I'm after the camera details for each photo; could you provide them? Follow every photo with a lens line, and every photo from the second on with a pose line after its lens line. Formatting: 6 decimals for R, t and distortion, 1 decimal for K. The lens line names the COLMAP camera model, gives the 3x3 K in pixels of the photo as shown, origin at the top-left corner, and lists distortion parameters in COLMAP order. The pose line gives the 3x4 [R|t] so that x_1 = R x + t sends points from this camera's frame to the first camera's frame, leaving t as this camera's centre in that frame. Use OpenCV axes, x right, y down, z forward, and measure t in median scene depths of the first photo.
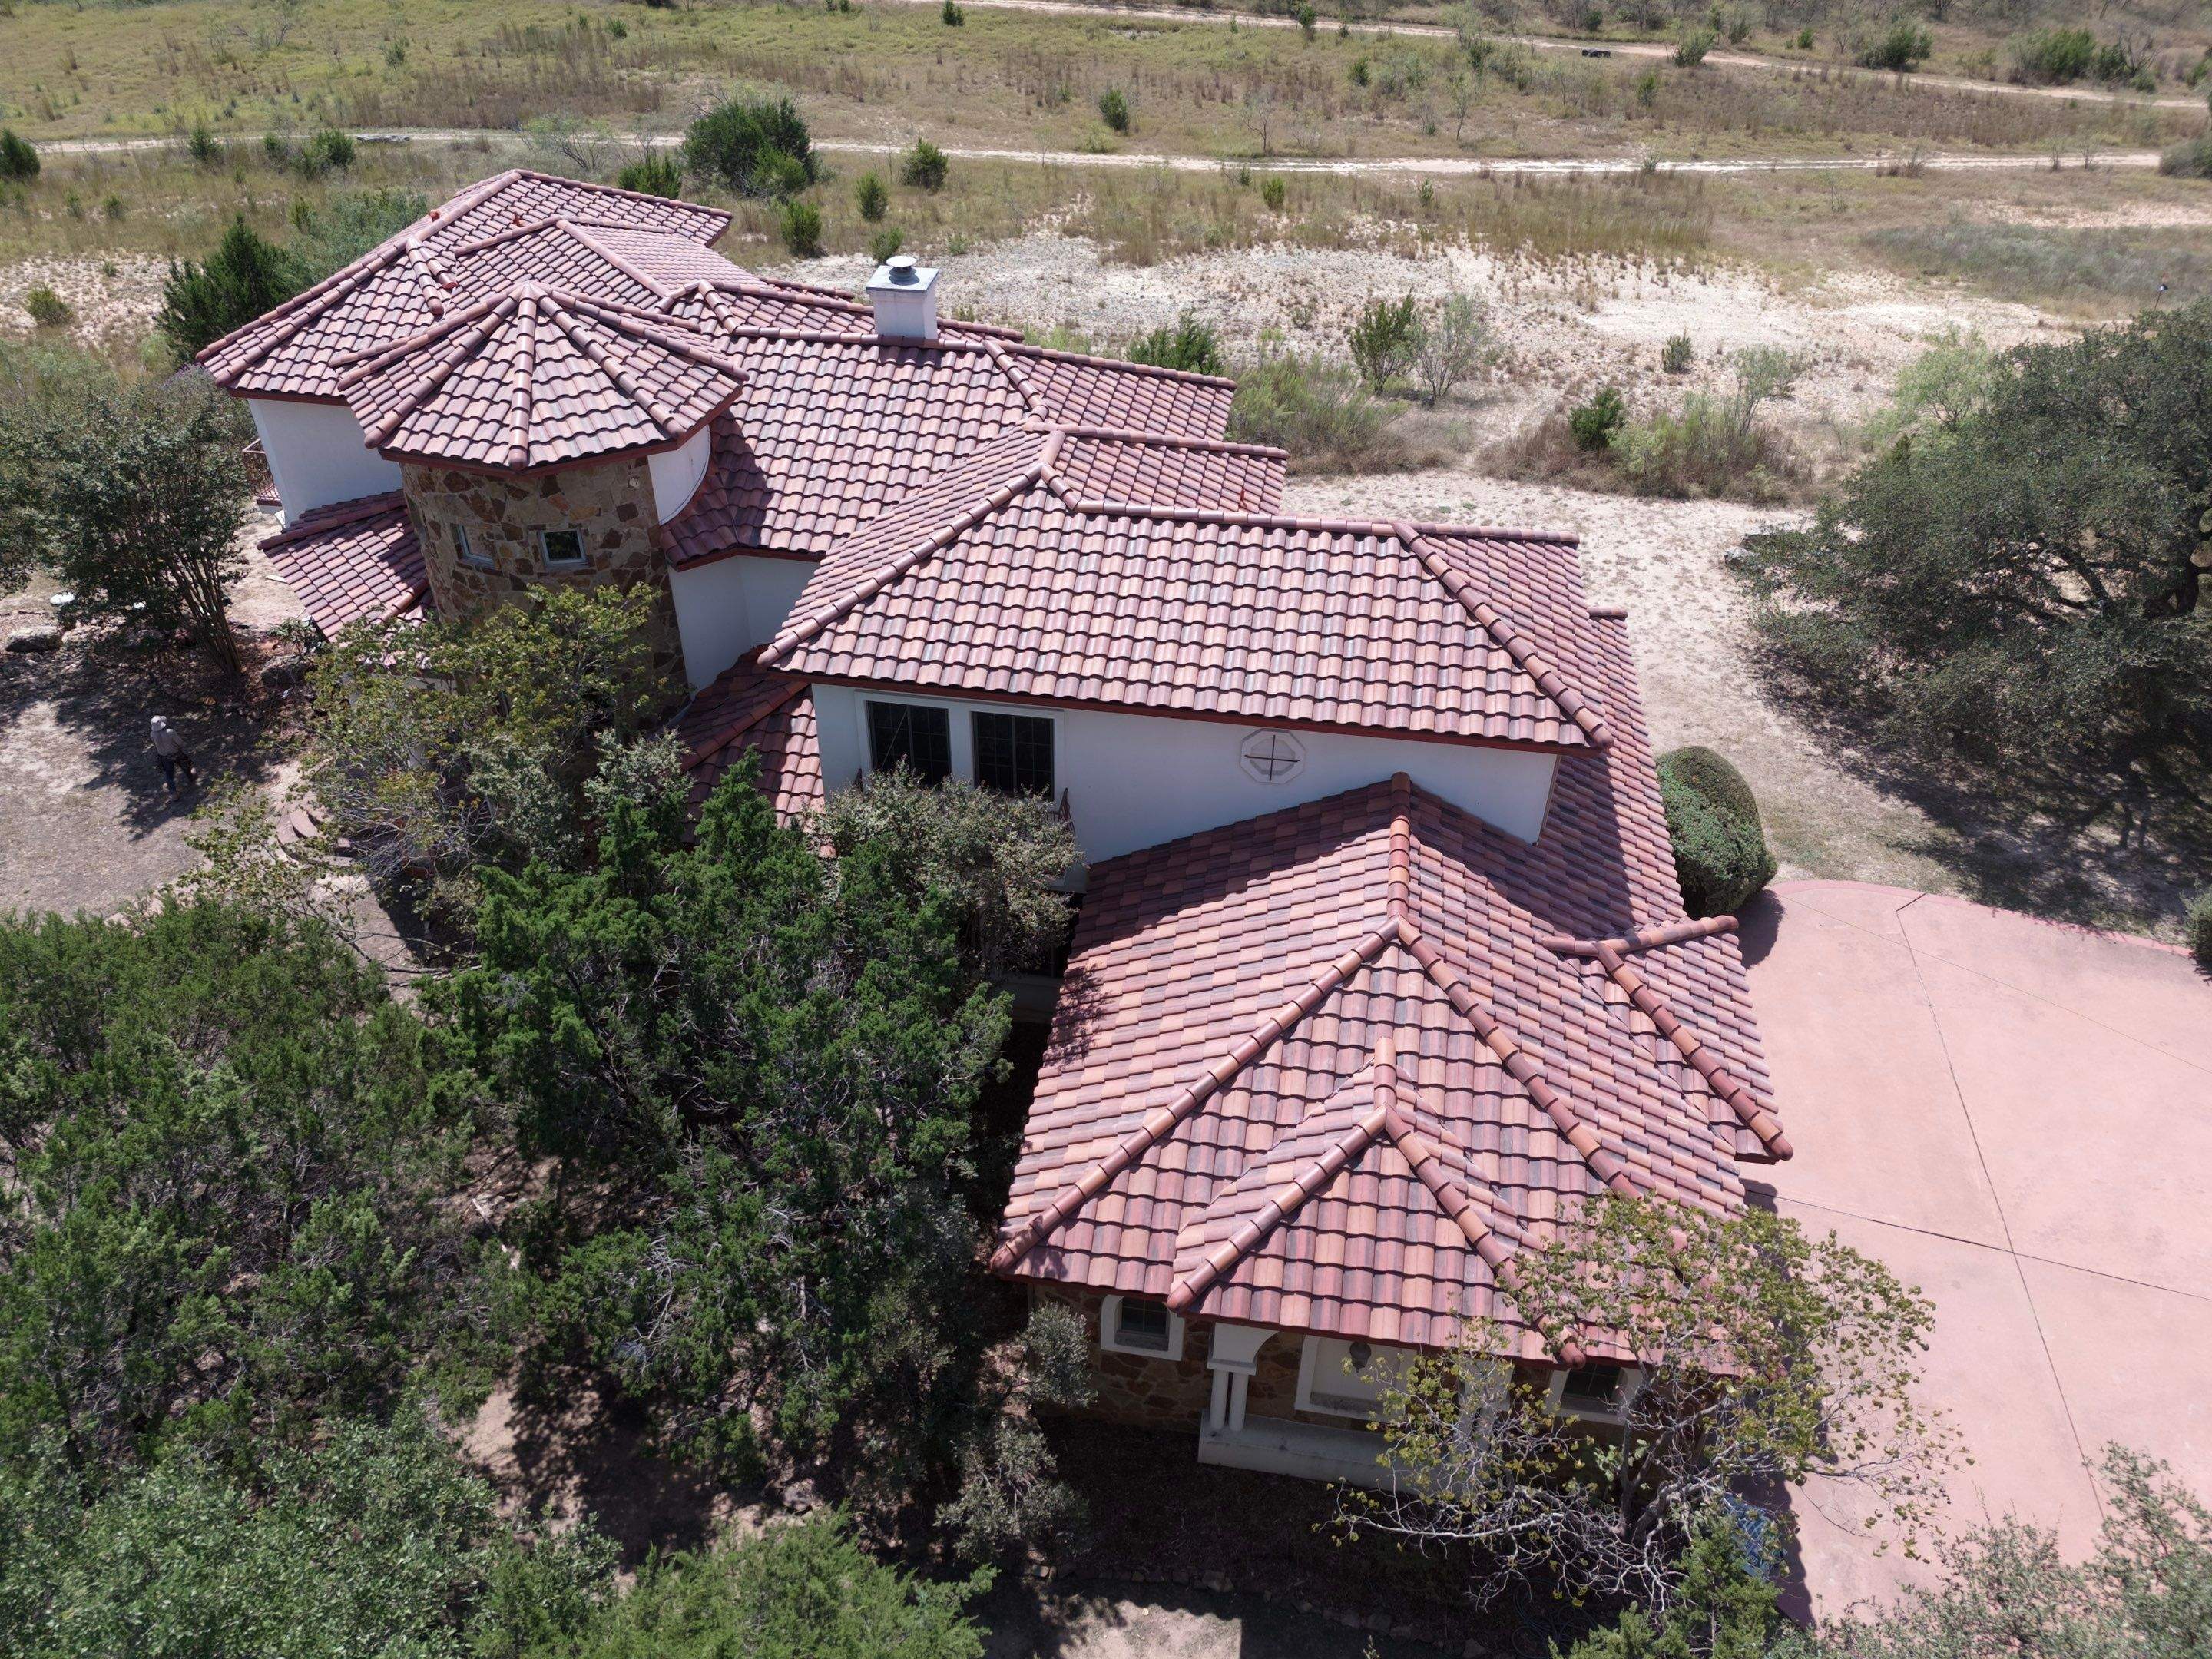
lens RADIAL K [[1628.0, 0, 1097.7], [0, 1628.0, 821.4], [0, 0, 1]] dist [0.068989, -0.061873]
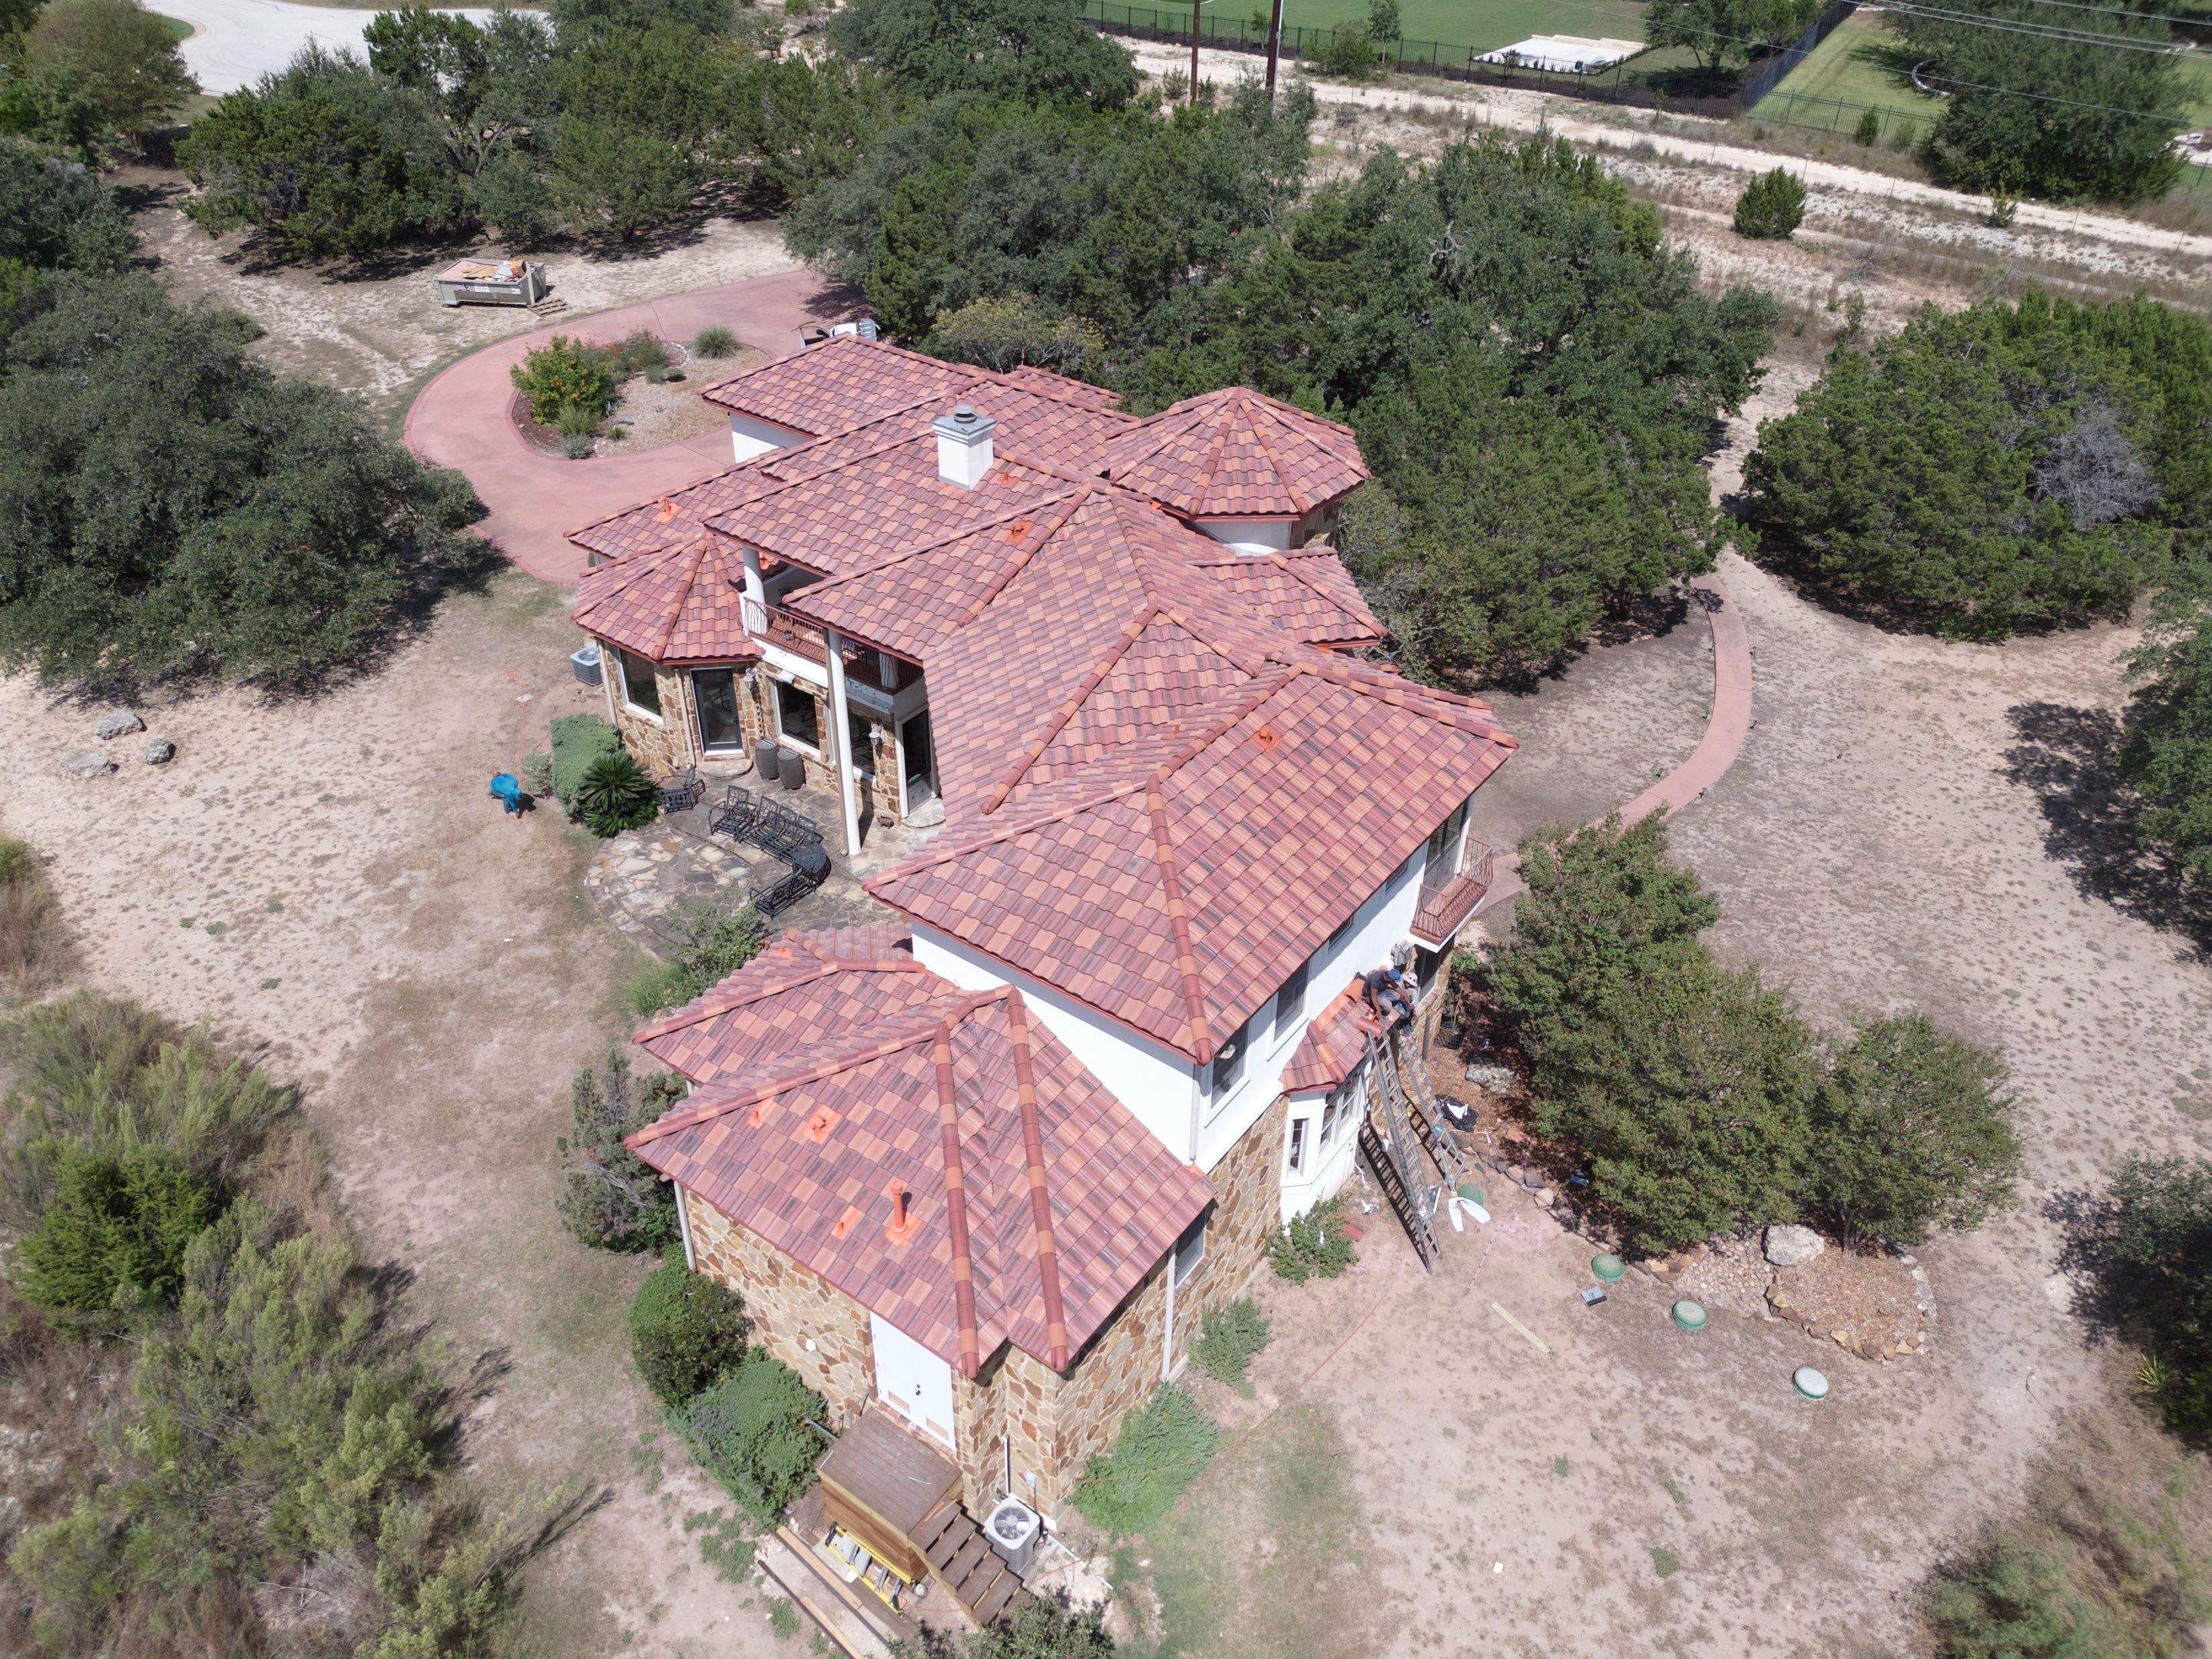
lens RADIAL K [[1628.0, 0, 1105.2], [0, 1628.0, 833.0], [0, 0, 1]] dist [0.068989, -0.061873]
pose [[-0.886946, -0.288559, 0.360640, -0.289170], [0.260179, 0.333002, 0.906320, -0.506383], [-0.381620, 0.897688, -0.220277, 0.566106]]
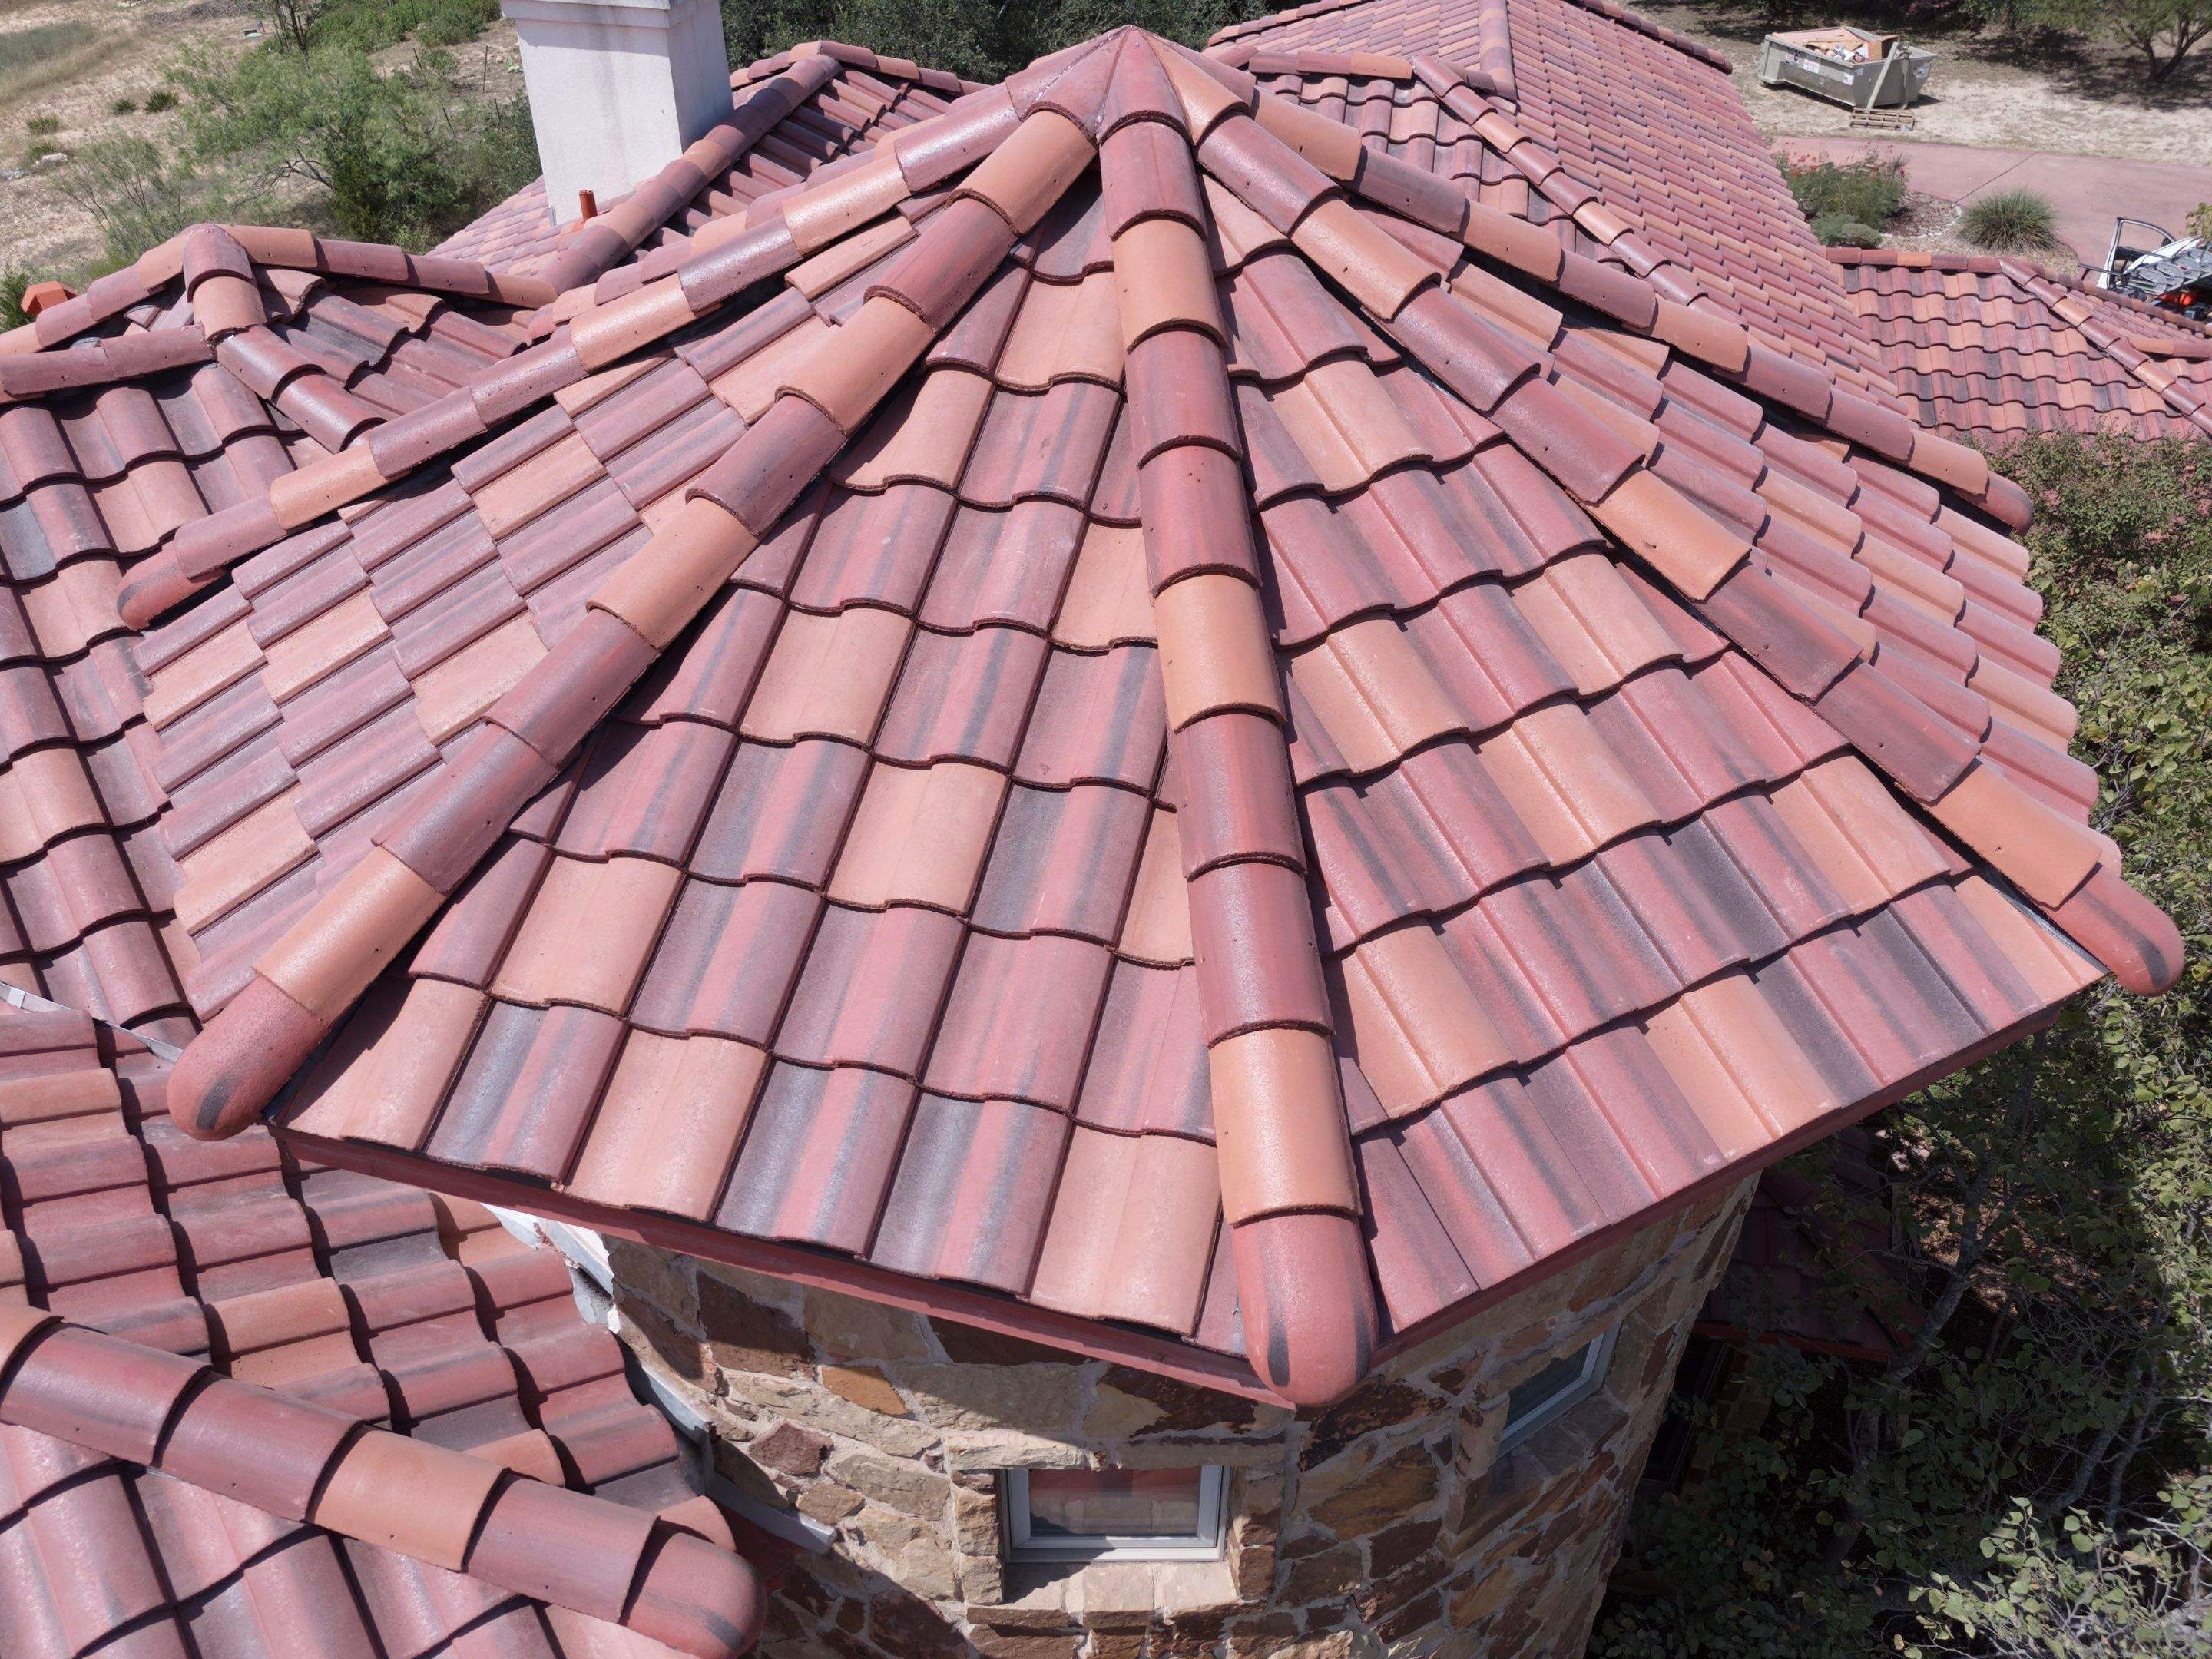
lens RADIAL K [[1628.0, 0, 1097.5], [0, 1628.0, 834.7], [0, 0, 1]] dist [0.068989, -0.061873]
pose [[0.015072, -0.623972, 0.781301, -0.177772], [0.593975, 0.634164, 0.495005, -0.119460], [-0.804342, 0.456613, 0.380182, 0.321903]]
